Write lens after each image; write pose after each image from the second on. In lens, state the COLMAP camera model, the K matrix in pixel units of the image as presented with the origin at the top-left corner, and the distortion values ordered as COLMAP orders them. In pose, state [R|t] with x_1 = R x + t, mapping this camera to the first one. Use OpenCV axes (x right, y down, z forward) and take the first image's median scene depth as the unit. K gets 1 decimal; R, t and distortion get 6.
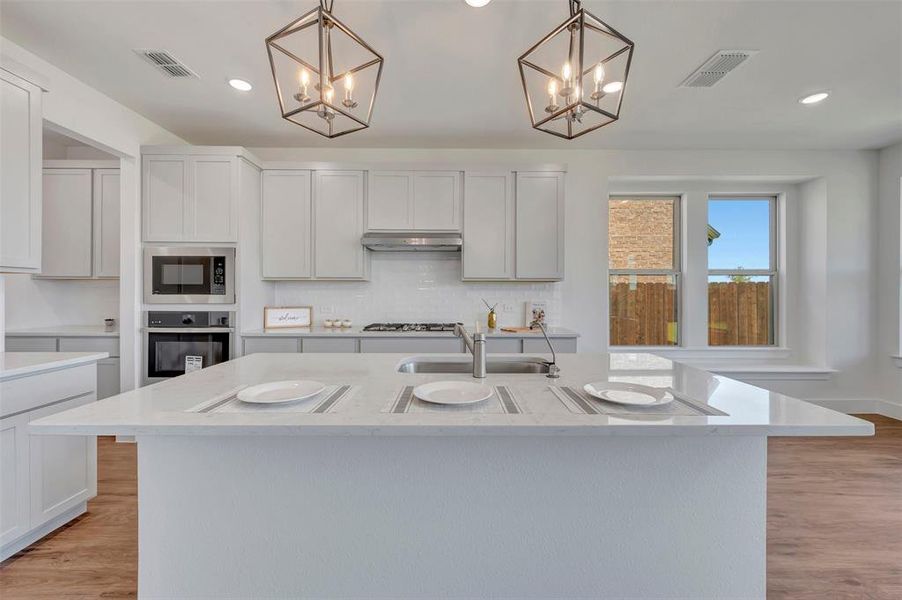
lens RADIAL K [[359.6, 0, 452.5], [0, 359.6, 290.3], [0, 0, 1]] dist [0.001146, 0.000007]
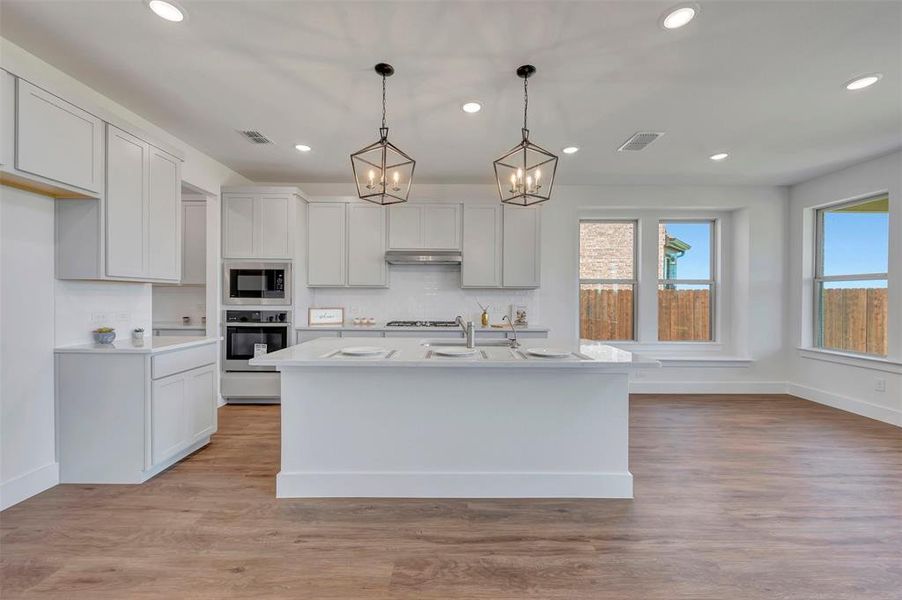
lens RADIAL K [[359.1, 0, 453.6], [0, 359.1, 298.3], [0, 0, 1]] dist [0.005373, 0.000456]
pose [[0.999990, 0.004003, 0.001799, -0.003774], [-0.004019, 0.999950, 0.009171, -0.001718], [-0.001762, -0.009178, 0.999956, -0.284949]]
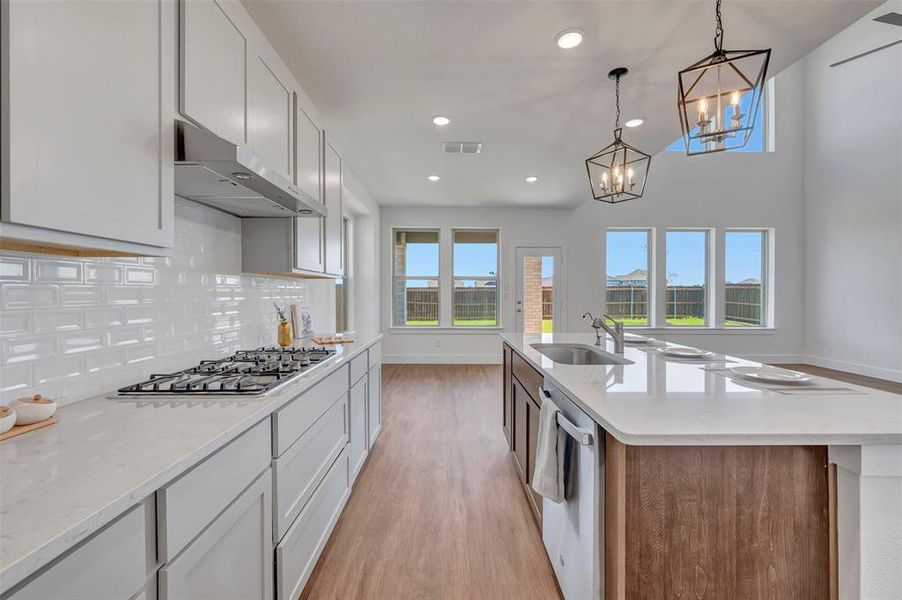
lens RADIAL K [[371.2, 0, 451.0], [0, 371.2, 300.0], [0, 0, 1]] dist [0.000044, -0.000103]
pose [[0.004292, -0.024304, 0.999695, -0.582696], [-0.007387, 0.999677, 0.024335, 0.001248], [-0.999964, -0.007489, 0.004111, 0.693488]]
